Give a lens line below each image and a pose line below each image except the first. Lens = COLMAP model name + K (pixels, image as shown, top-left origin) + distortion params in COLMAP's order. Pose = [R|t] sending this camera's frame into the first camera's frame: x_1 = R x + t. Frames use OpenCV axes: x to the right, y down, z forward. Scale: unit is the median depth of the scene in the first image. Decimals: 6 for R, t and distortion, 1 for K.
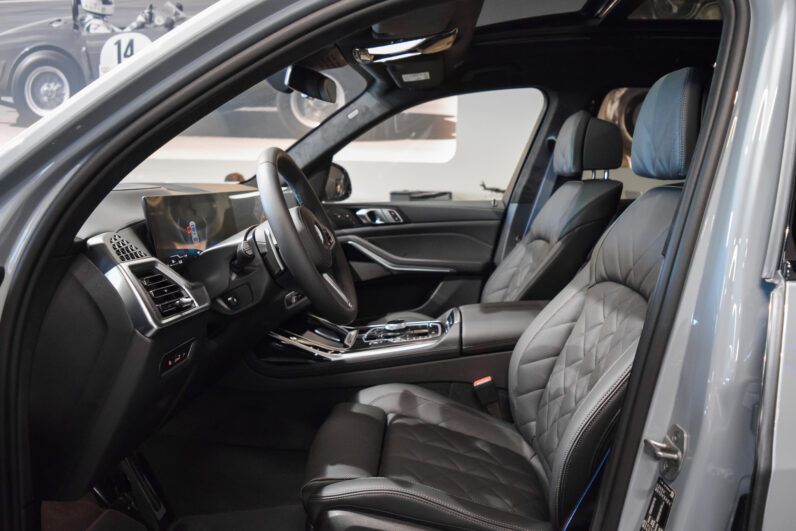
lens RADIAL K [[619.4, 0, 398.0], [0, 619.4, 265.5], [0, 0, 1]] dist [-0.092918, 0.010668]
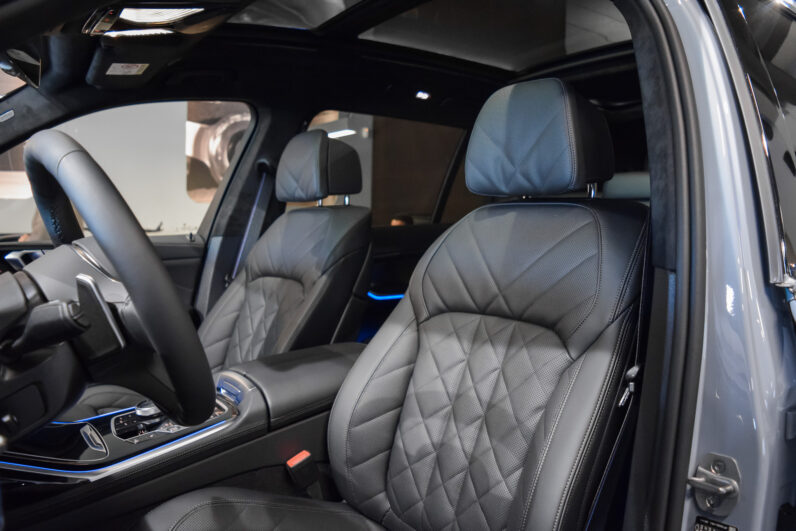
lens RADIAL K [[619.4, 0, 398.0], [0, 619.4, 265.5], [0, 0, 1]] dist [-0.092918, 0.010668]
pose [[0.770400, -0.053486, 0.635313, -0.209594], [0.095061, 0.994973, -0.031508, -0.015468], [-0.630434, 0.084667, 0.771612, 0.263853]]
